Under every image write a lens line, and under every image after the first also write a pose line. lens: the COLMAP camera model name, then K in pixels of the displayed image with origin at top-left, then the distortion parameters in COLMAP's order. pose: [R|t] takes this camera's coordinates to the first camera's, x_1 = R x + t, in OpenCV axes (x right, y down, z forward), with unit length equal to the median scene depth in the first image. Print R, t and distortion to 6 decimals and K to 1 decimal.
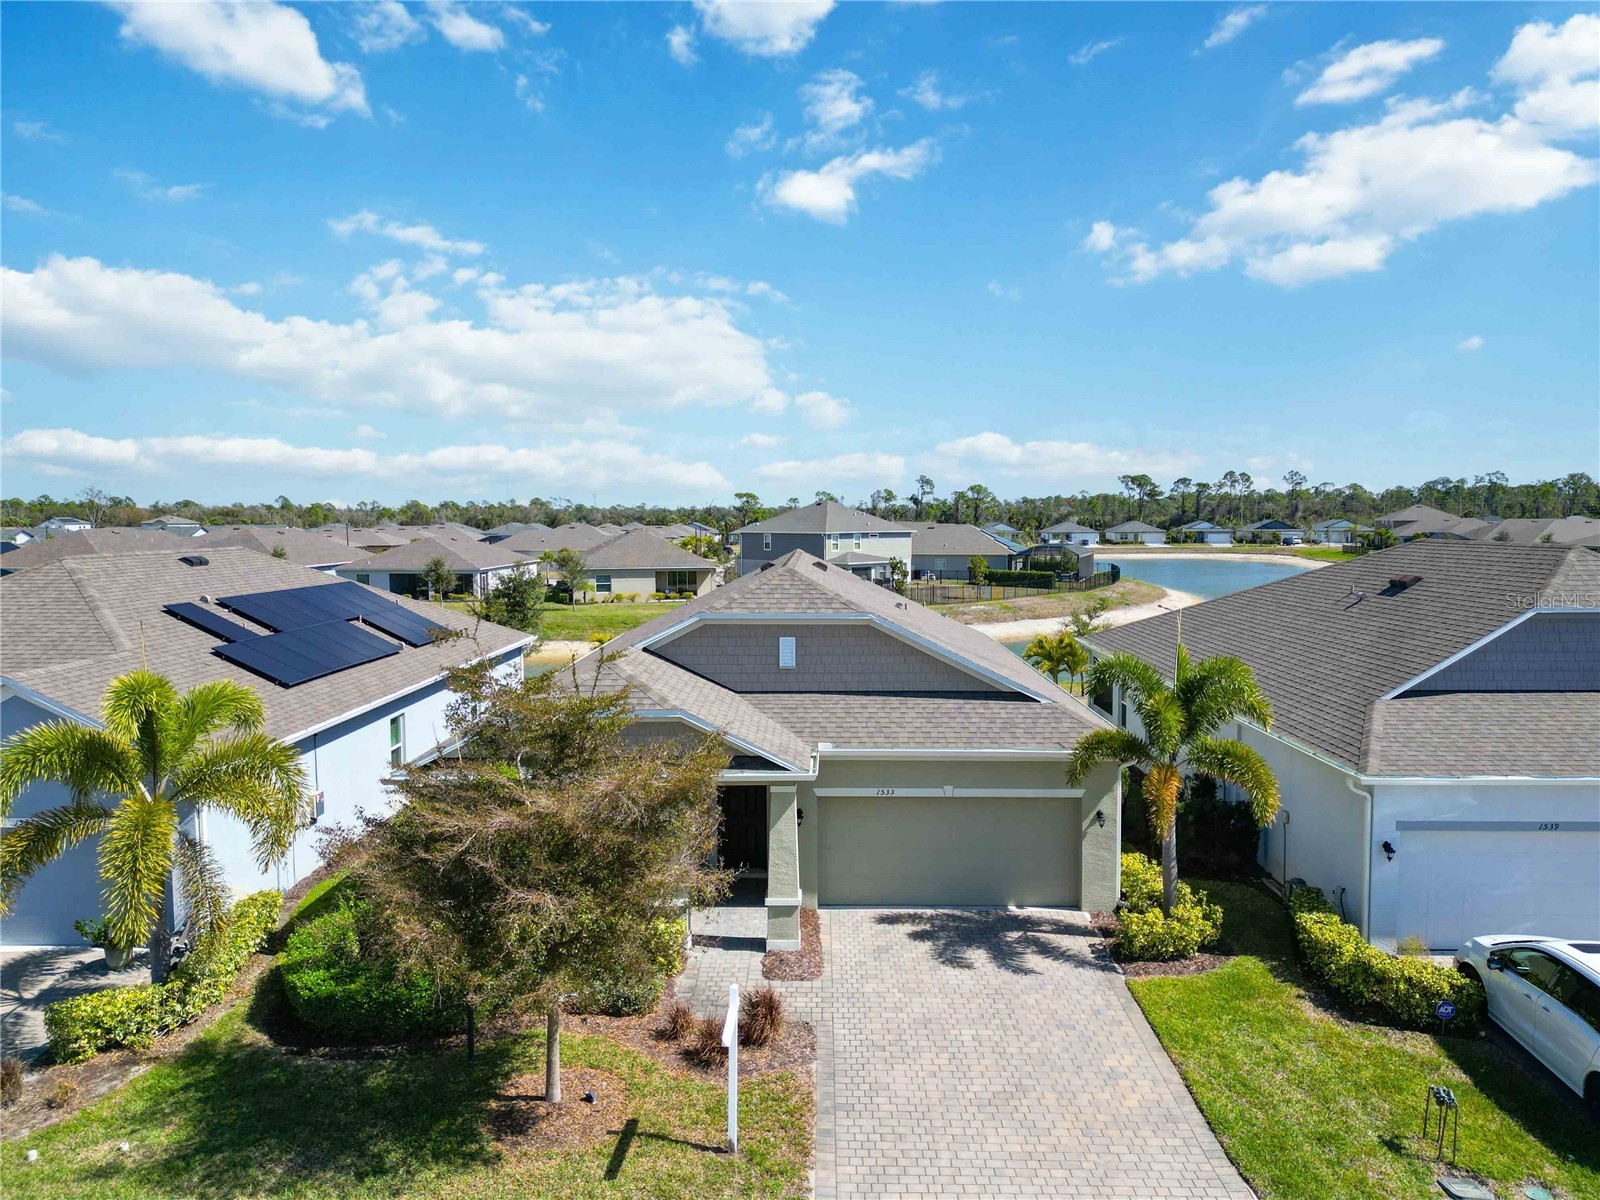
lens RADIAL K [[1120.2, 0, 807.6], [0, 1120.2, 601.0], [0, 0, 1]] dist [0.067728, -0.059409]
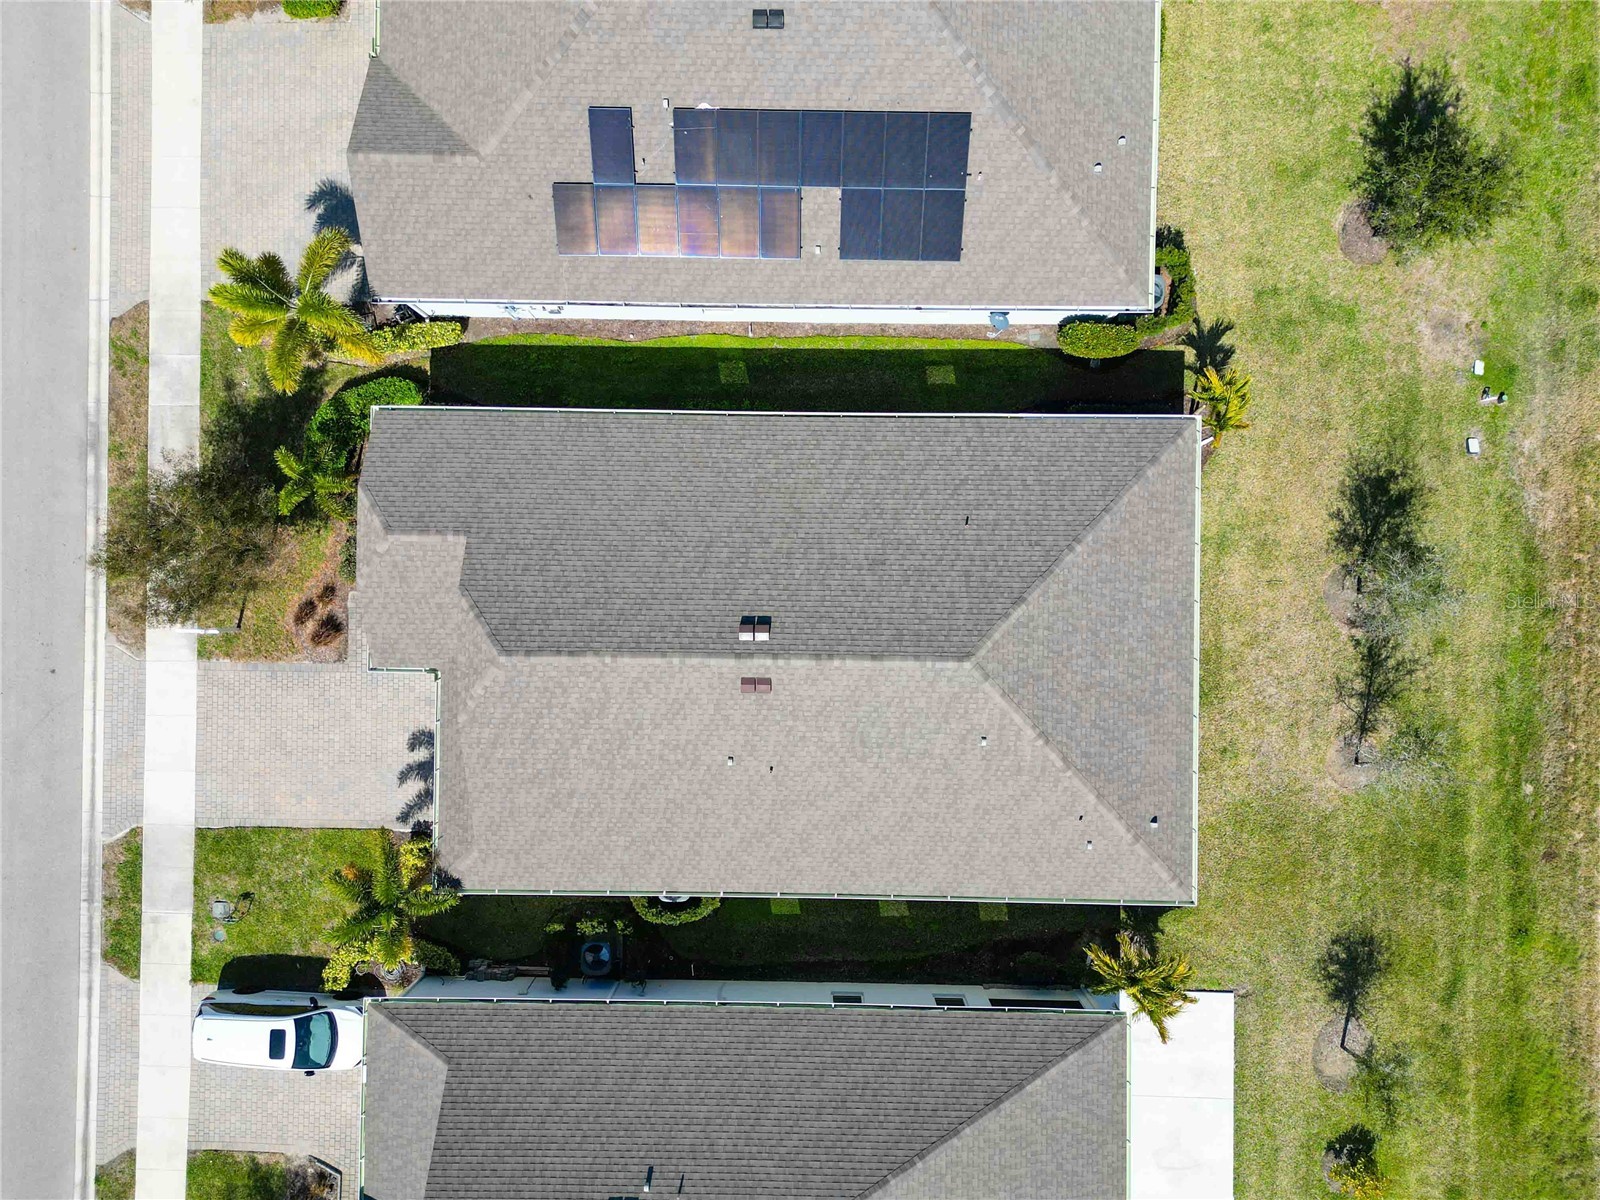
lens RADIAL K [[1120.2, 0, 802.4], [0, 1120.2, 603.6], [0, 0, 1]] dist [0.067728, -0.059409]
pose [[-0.000366, 0.999979, 0.006395, -0.099857], [-0.065662, -0.006405, 0.997821, -1.499990], [0.997842, -0.000054, 0.065663, 1.487094]]
